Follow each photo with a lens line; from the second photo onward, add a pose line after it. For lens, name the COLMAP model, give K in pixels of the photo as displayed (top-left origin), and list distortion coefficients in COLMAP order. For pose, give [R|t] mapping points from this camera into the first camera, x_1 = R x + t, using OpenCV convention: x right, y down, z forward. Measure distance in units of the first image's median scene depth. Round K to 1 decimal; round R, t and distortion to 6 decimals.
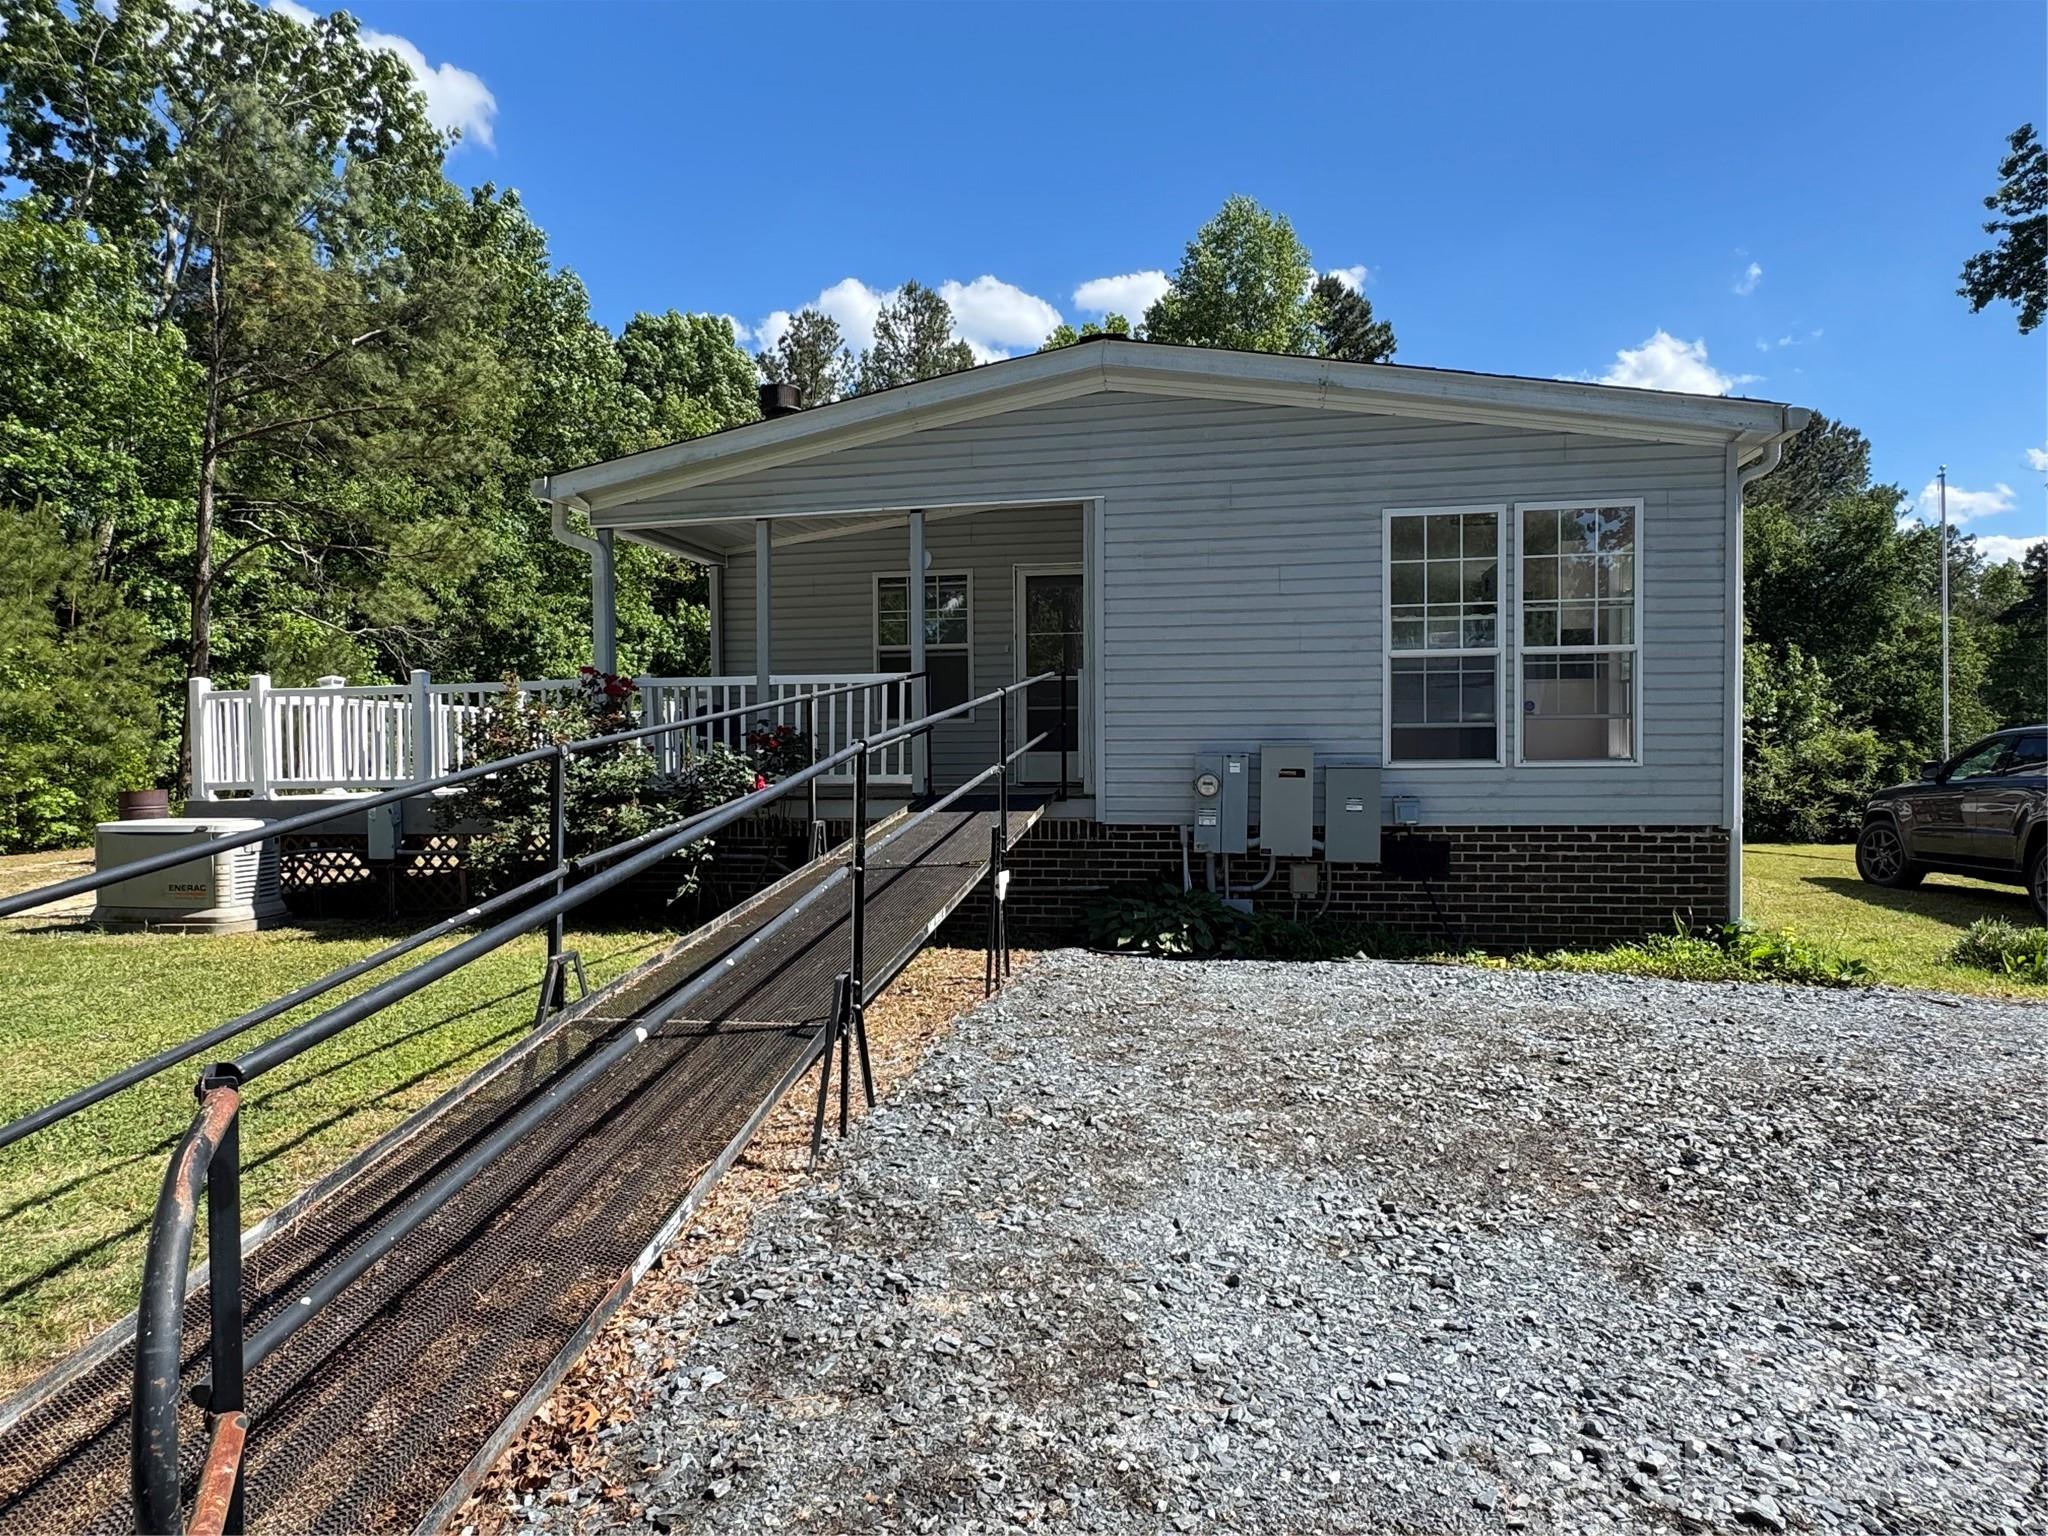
lens RADIAL K [[1191.0, 0, 1013.5], [0, 1191.0, 778.7], [0, 0, 1]] dist [-0.001356, -0.001000]
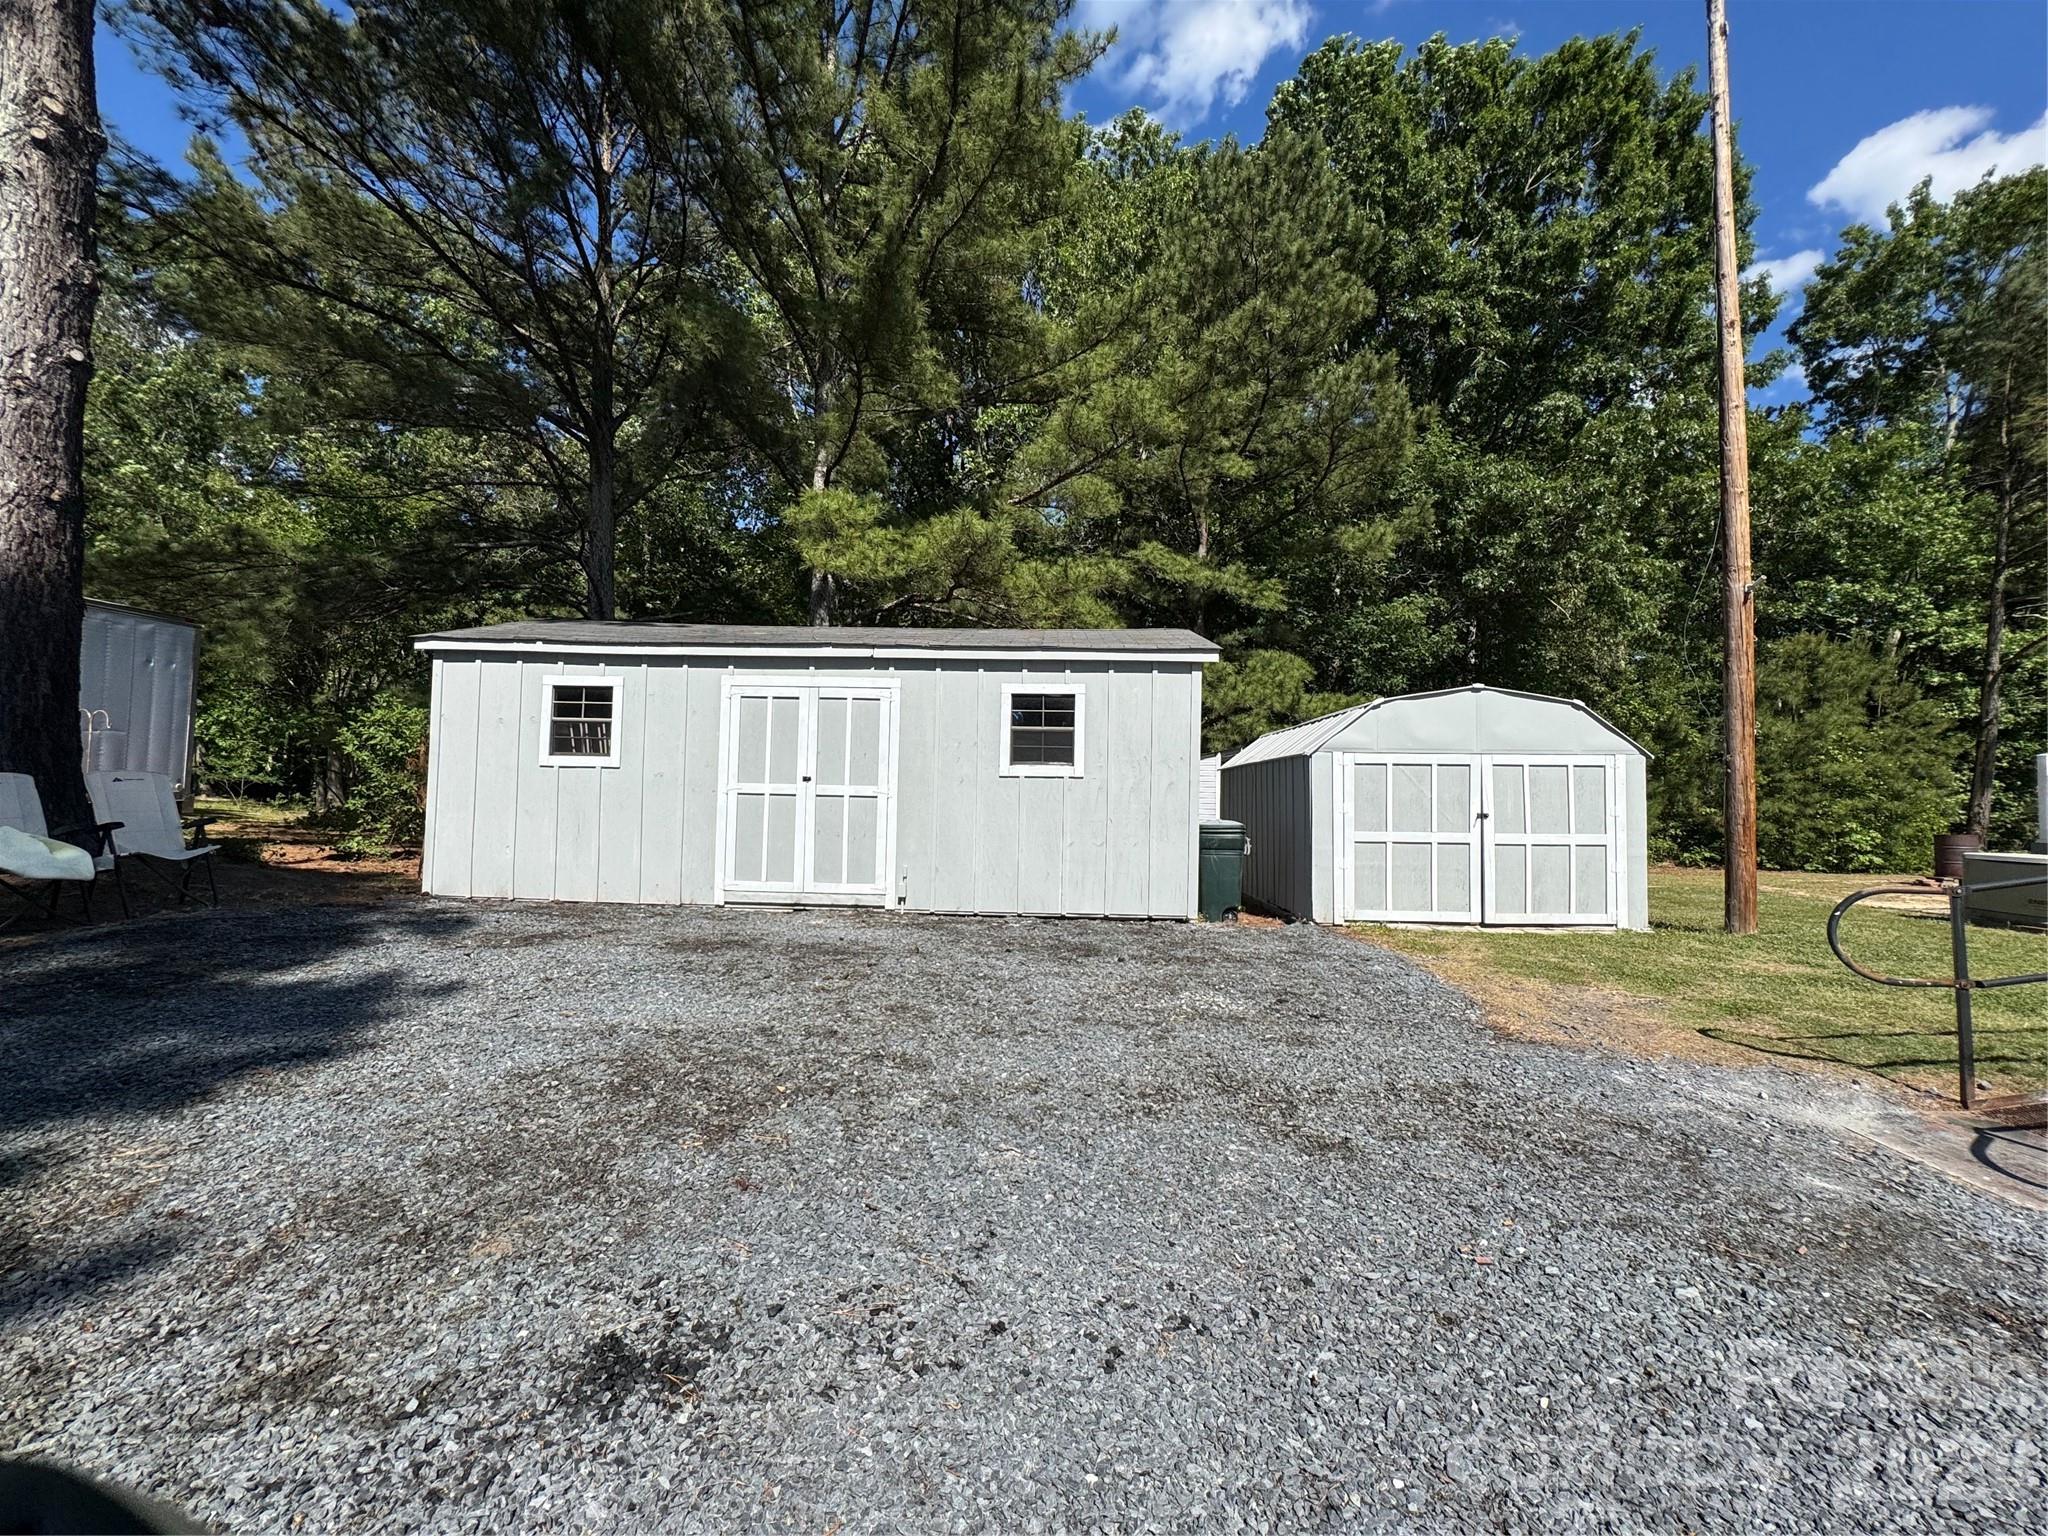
lens RADIAL K [[832.9, 0, 1030.3], [0, 832.9, 763.2], [0, 0, 1]] dist [-0.003653, -0.000048]
pose [[0.132419, -0.025826, -0.990857, 0.056724], [-0.044729, 0.998486, -0.032002, 0.004487], [0.990184, 0.048558, 0.131063, -0.135144]]
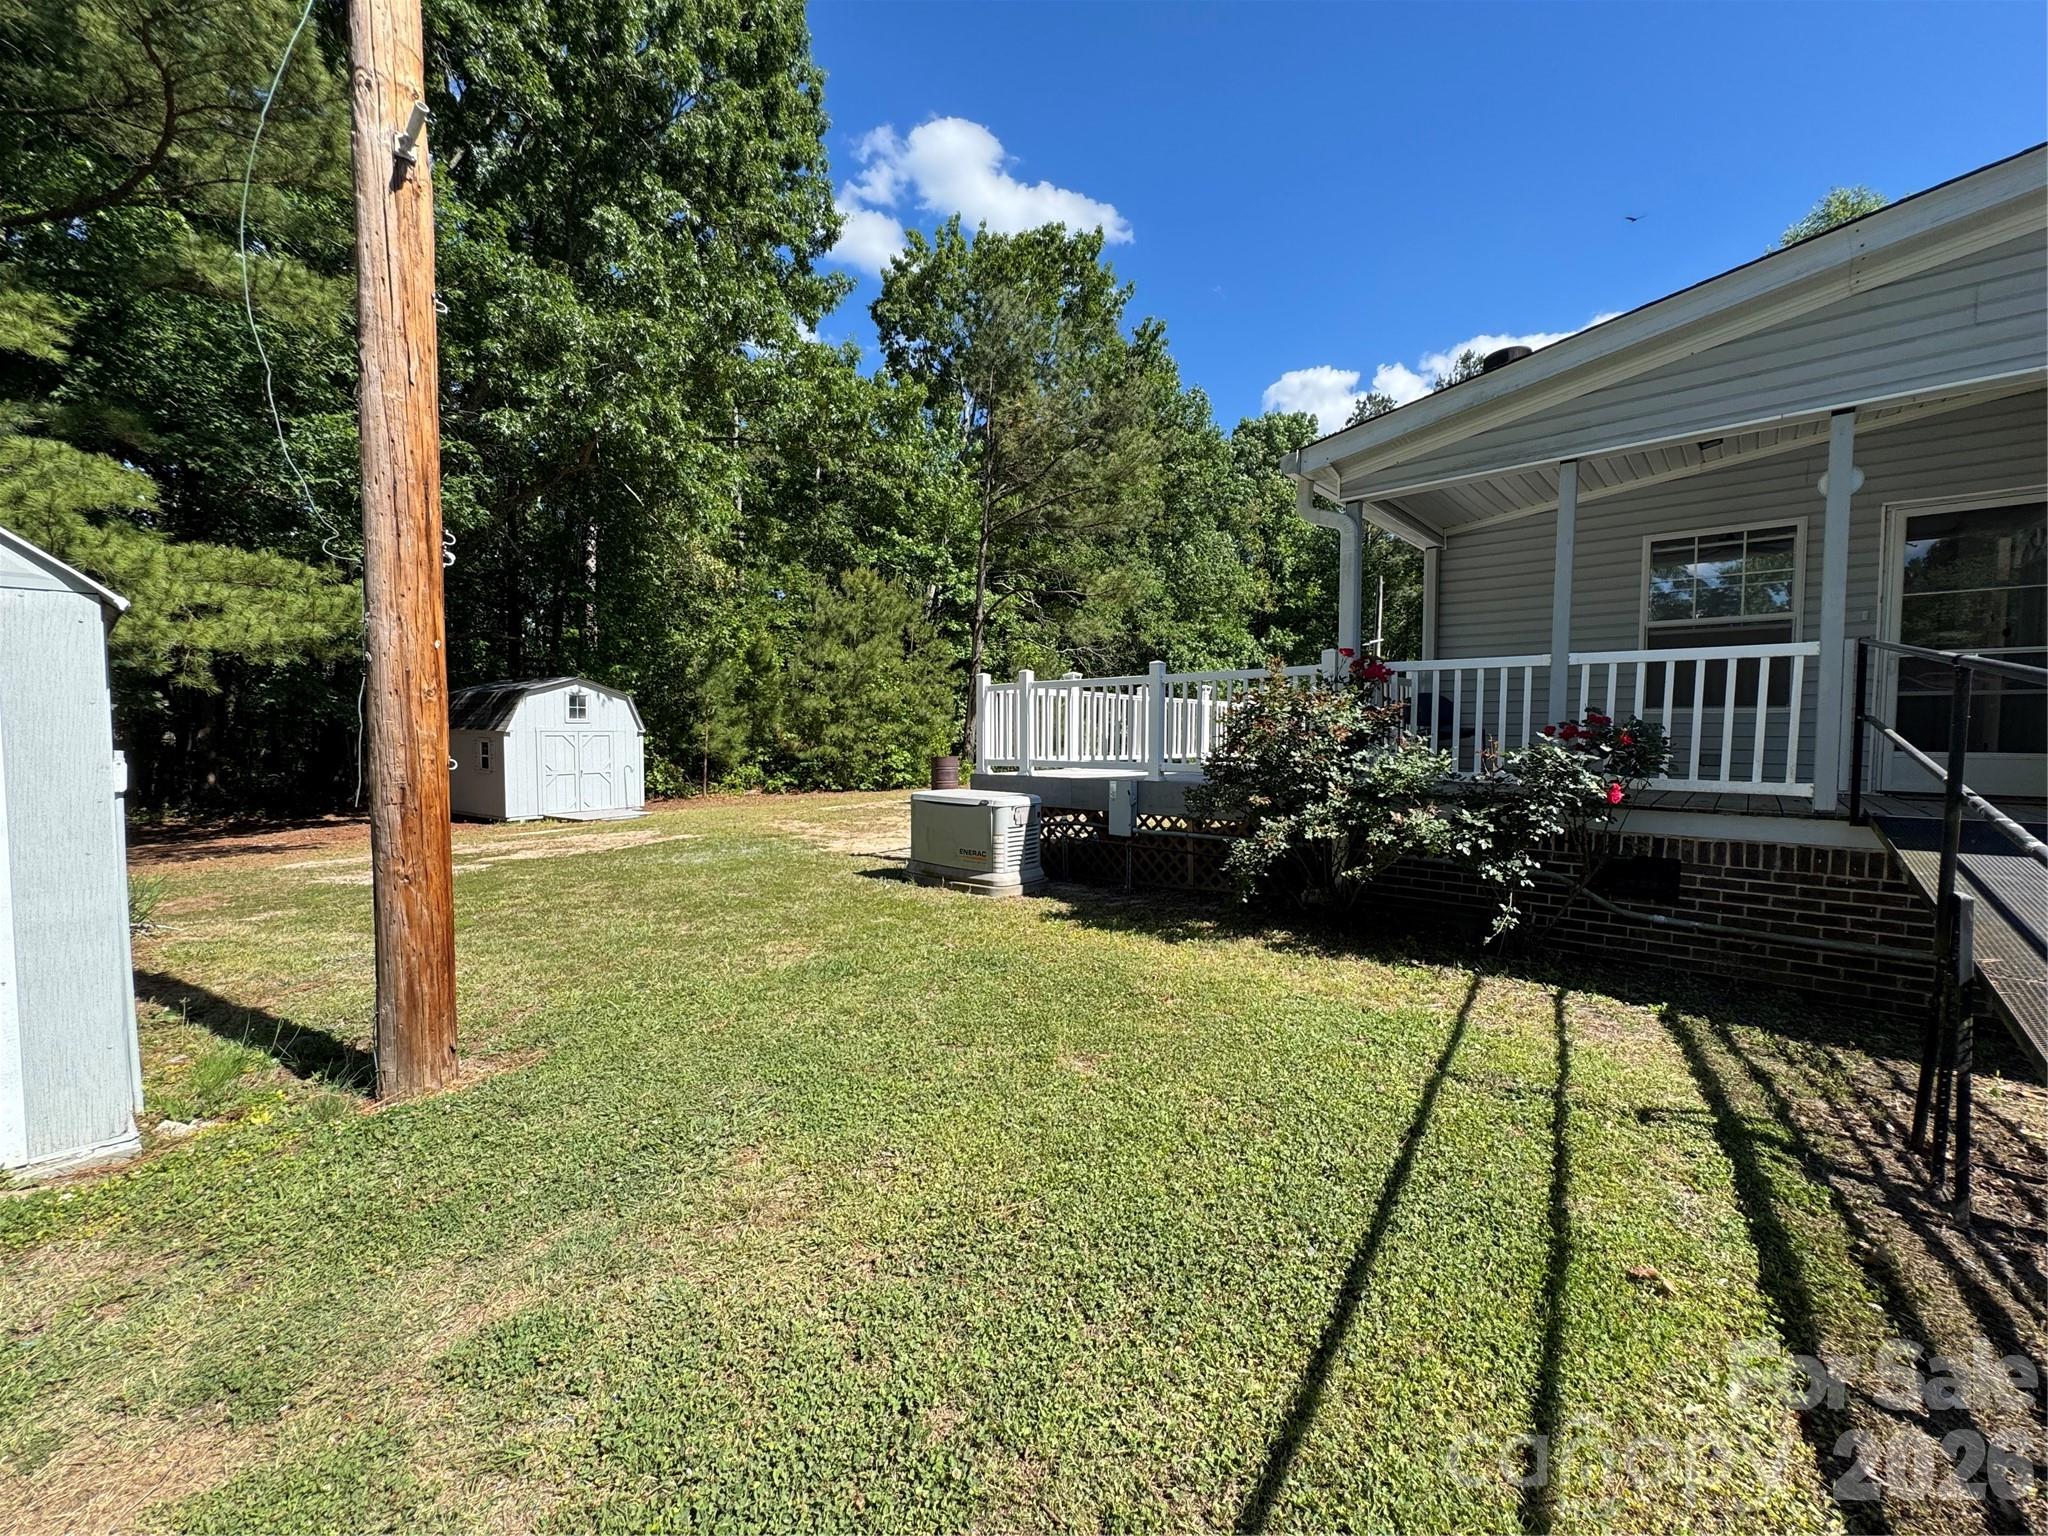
lens RADIAL K [[832.9, 0, 1030.3], [0, 832.9, 763.2], [0, 0, 1]] dist [-0.003653, -0.000048]
pose [[0.862771, 0.034209, -0.504437, -0.081727], [-0.027216, 0.999404, 0.021227, -0.004693], [0.504862, -0.004585, 0.863188, 0.112165]]
